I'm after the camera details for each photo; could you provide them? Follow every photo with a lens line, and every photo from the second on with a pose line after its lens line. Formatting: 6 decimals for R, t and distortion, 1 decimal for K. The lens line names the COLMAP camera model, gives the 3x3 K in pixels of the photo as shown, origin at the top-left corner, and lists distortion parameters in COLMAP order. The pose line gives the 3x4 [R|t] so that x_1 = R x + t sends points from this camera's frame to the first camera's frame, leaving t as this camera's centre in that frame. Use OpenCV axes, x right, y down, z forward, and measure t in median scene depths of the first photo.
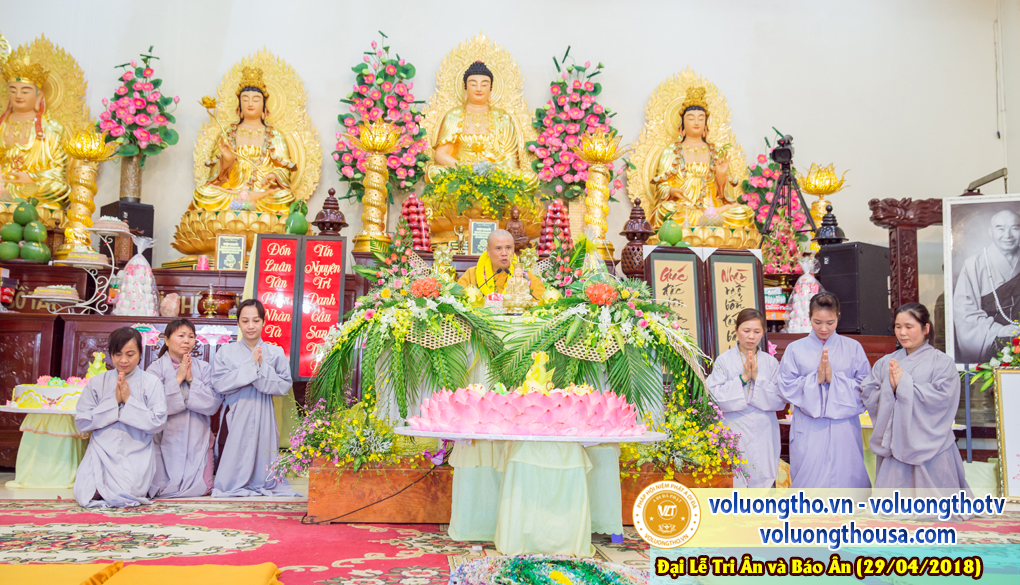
lens RADIAL K [[1055.9, 0, 497.3], [0, 1055.9, 251.5], [0, 0, 1]] dist [0.014060, 0.000000]
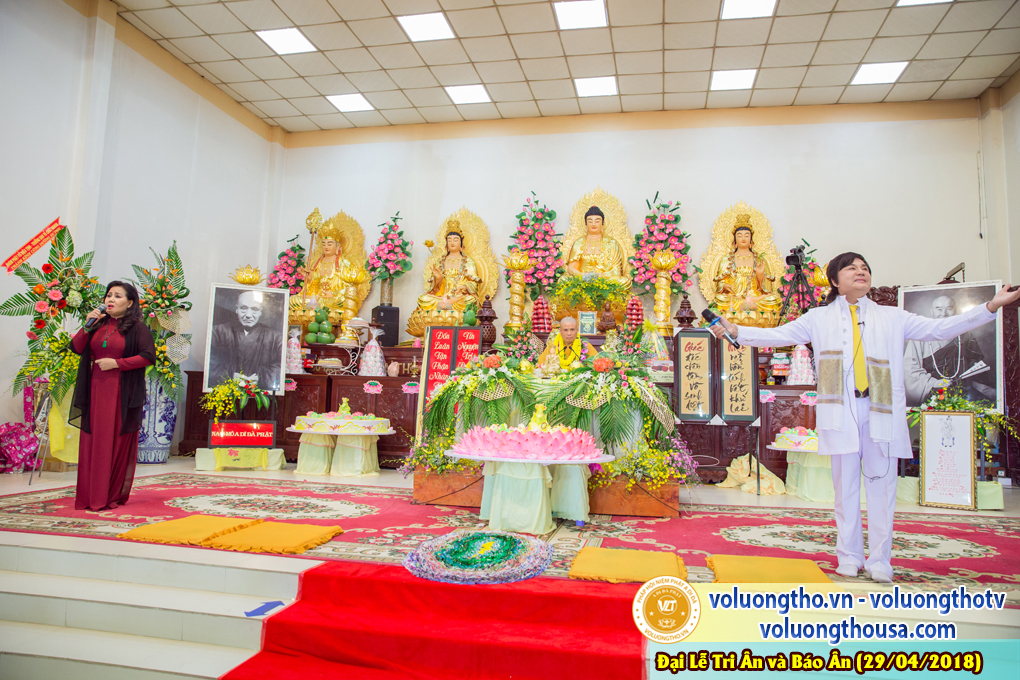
lens RADIAL K [[697.2, 0, 510.1], [0, 697.2, 340.5], [0, 0, 1]] dist [-0.111313, 0.084715]
pose [[0.959474, -0.018348, -0.281200, 0.147608], [0.025981, 0.999388, 0.023441, -0.012728], [0.280598, -0.029797, 0.959363, -0.003179]]
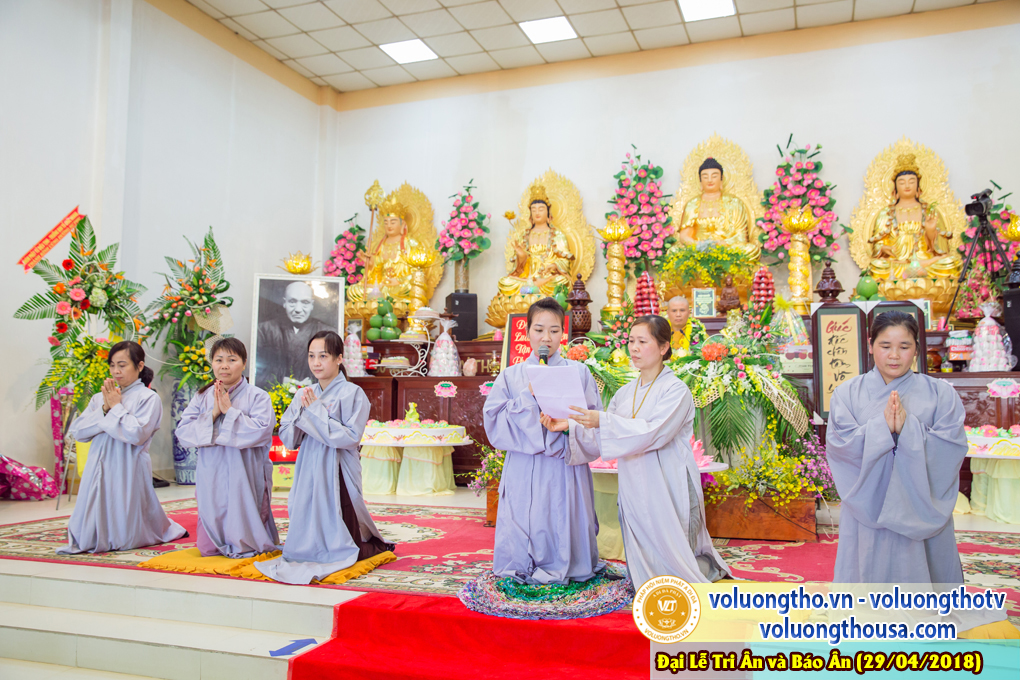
lens RADIAL K [[843.4, 0, 507.1], [0, 843.4, 340.4], [0, 0, 1]] dist [-0.071322, 0.105800]
pose [[0.907828, -0.048985, -0.416472, 0.167683], [0.065386, 0.997542, 0.025200, -0.007841], [0.414213, -0.050109, 0.908799, 0.004702]]
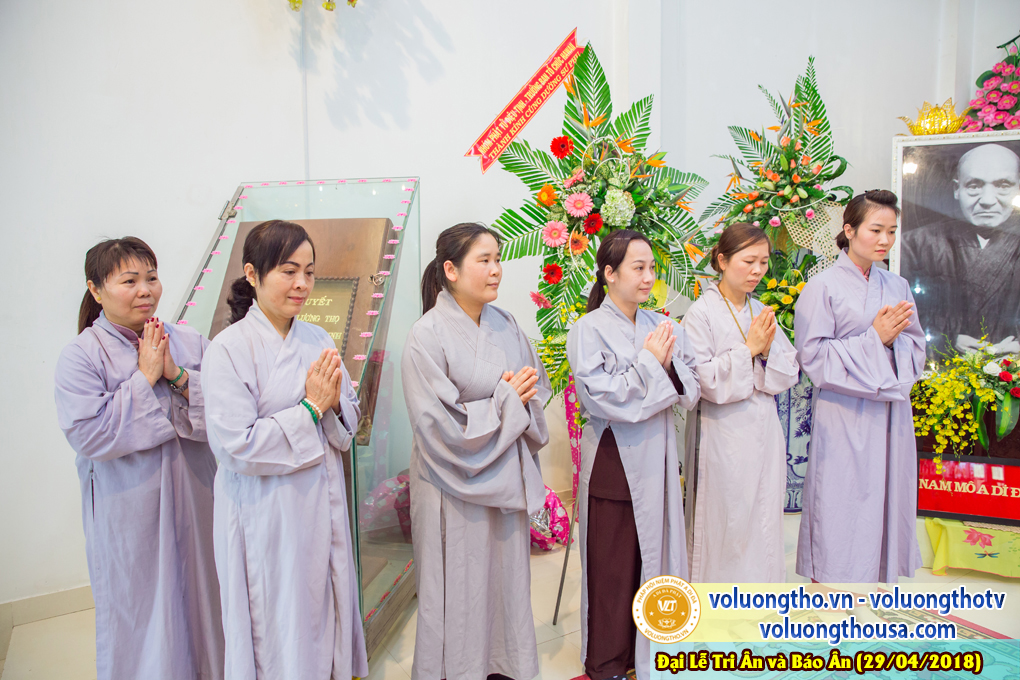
lens RADIAL K [[697.2, 0, 509.2], [0, 697.2, 342.7], [0, 0, 1]] dist [-0.111313, 0.084715]
pose [[0.458760, 0.056014, -0.886793, -0.191210], [0.125502, 0.983921, 0.127074, -0.035200], [0.879652, -0.169591, 0.444354, 0.319765]]
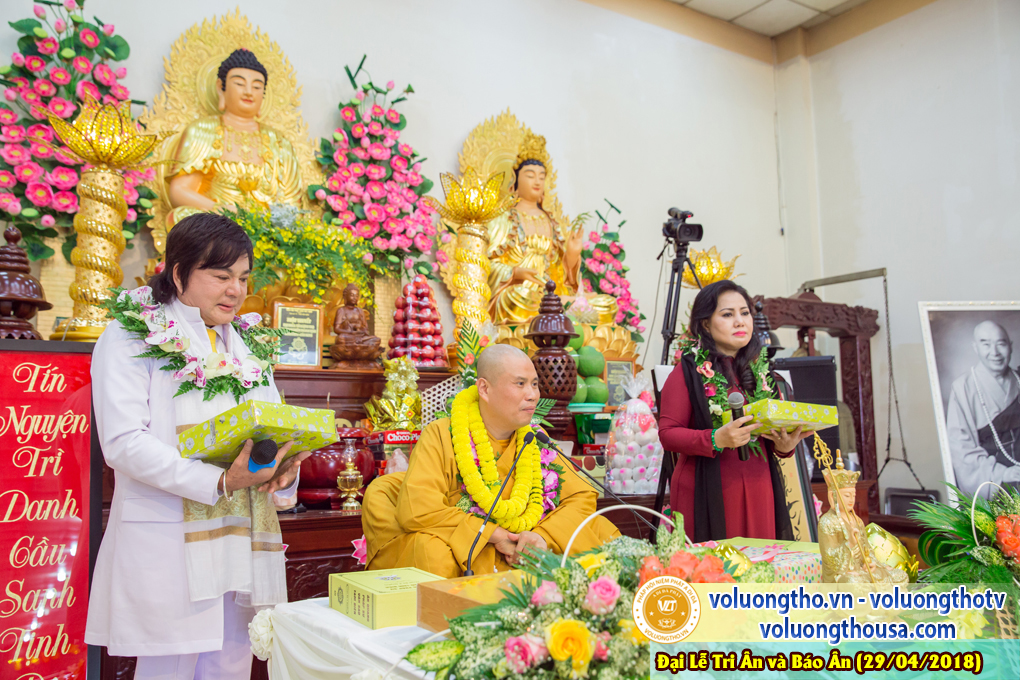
lens RADIAL K [[864.4, 0, 509.8], [0, 864.4, 338.3], [0, 0, 1]] dist [-0.052092, 0.084730]
pose [[0.878012, 0.019424, 0.478244, -0.123855], [-0.029858, 0.999453, 0.014224, -0.019269], [-0.477706, -0.026769, 0.878112, 0.478933]]
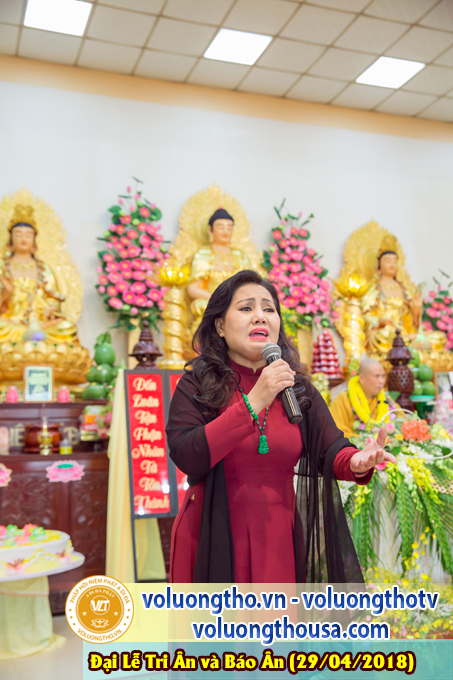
lens RADIAL K [[761.1, 0, 228.0], [0, 761.1, 344.7], [0, 0, 1]] dist [0.014624, 0.000000]
pose [[0.959462, -0.010143, 0.281654, -0.251987], [0.012995, 0.999881, -0.008258, -0.024752], [-0.281537, 0.011583, 0.959481, 0.209907]]
